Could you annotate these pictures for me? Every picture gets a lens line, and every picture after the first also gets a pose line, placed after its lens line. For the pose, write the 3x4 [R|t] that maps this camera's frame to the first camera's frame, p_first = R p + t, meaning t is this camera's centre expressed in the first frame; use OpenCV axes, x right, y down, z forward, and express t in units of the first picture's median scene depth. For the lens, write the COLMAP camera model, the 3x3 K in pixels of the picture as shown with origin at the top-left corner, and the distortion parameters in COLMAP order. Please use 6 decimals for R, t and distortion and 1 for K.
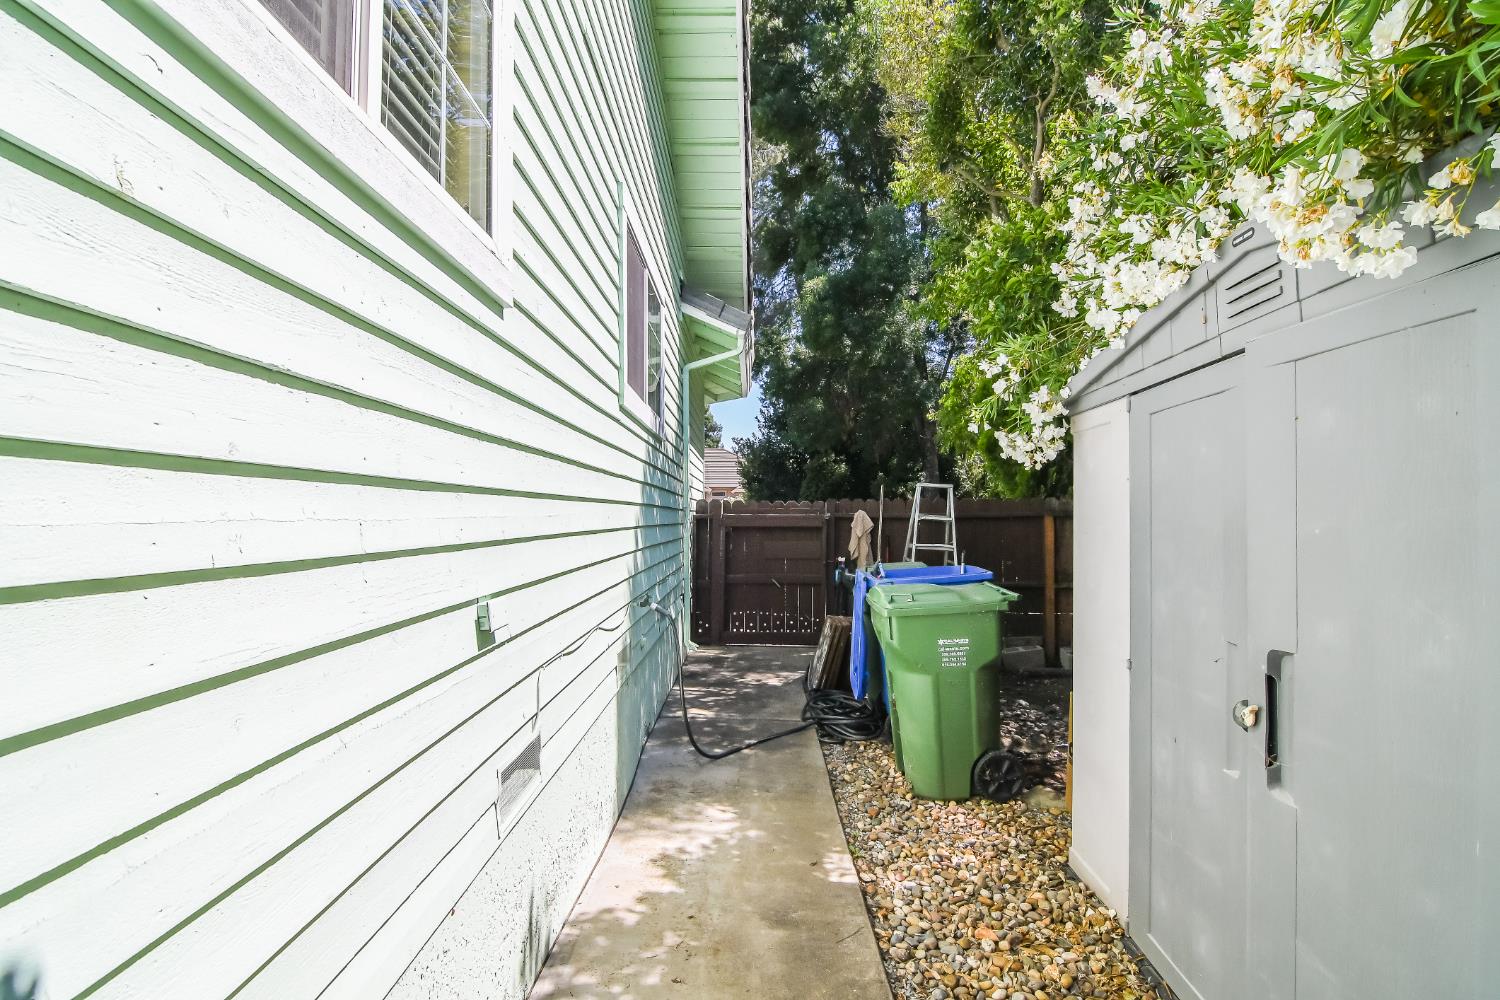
lens RADIAL K [[717.6, 0, 741.6], [0, 717.6, 509.2], [0, 0, 1]] dist [-0.004643, -0.001564]
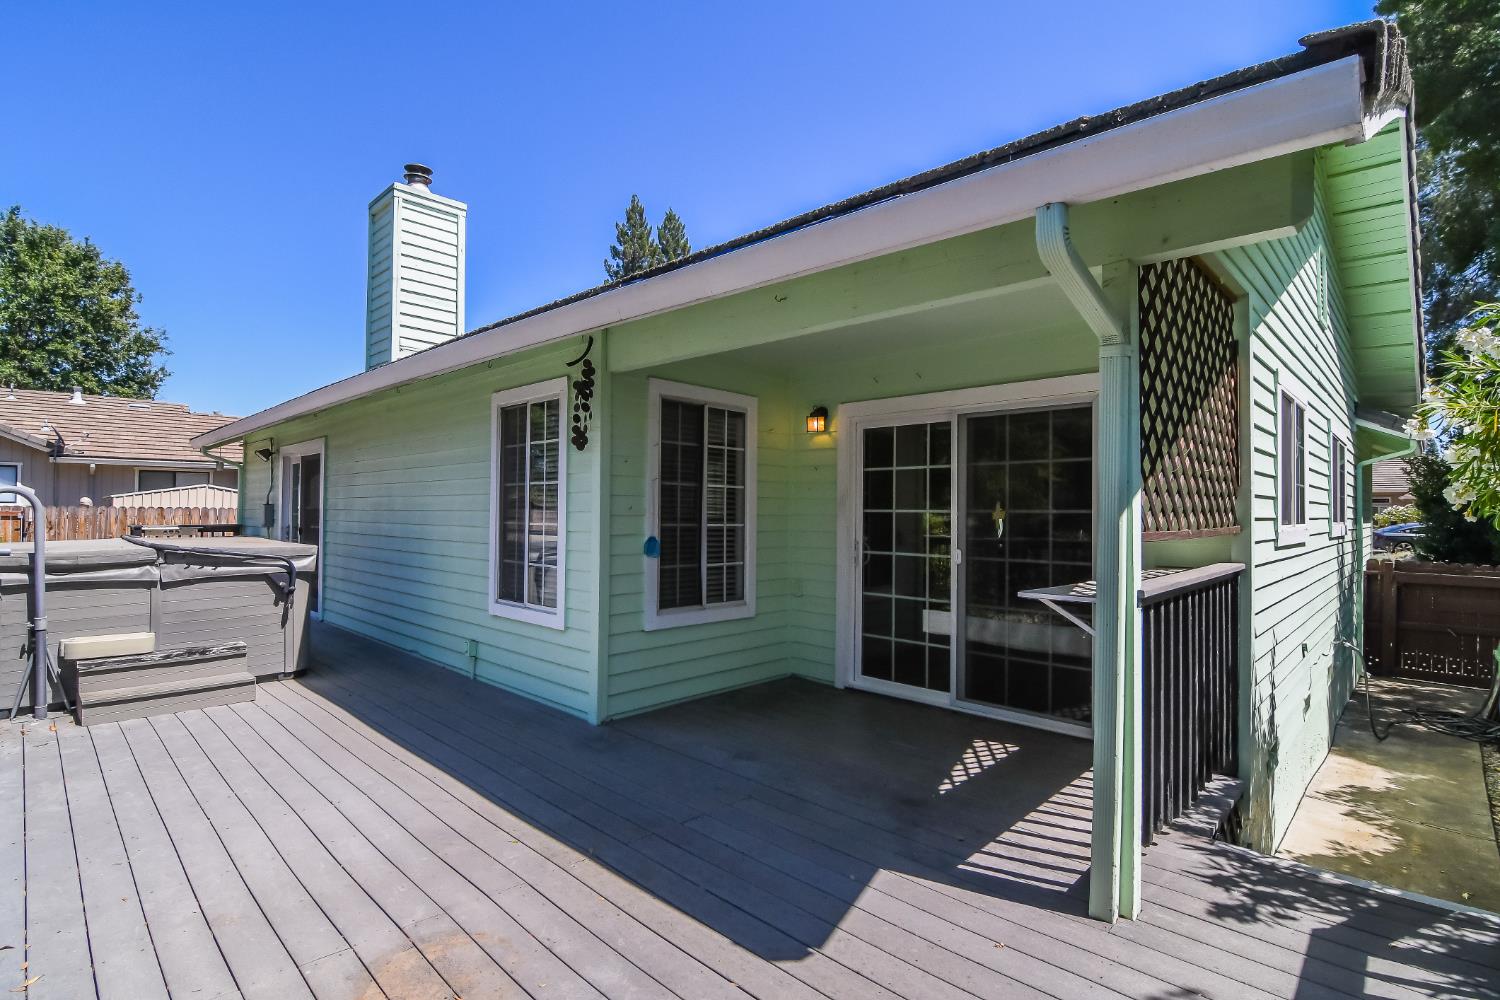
lens RADIAL K [[717.6, 0, 741.6], [0, 717.6, 509.2], [0, 0, 1]] dist [-0.004643, -0.001564]
pose [[0.725100, -0.005049, -0.688626, 0.007573], [0.008815, 0.999959, 0.001950, -0.116112], [0.688588, -0.007484, 0.725114, -0.679432]]
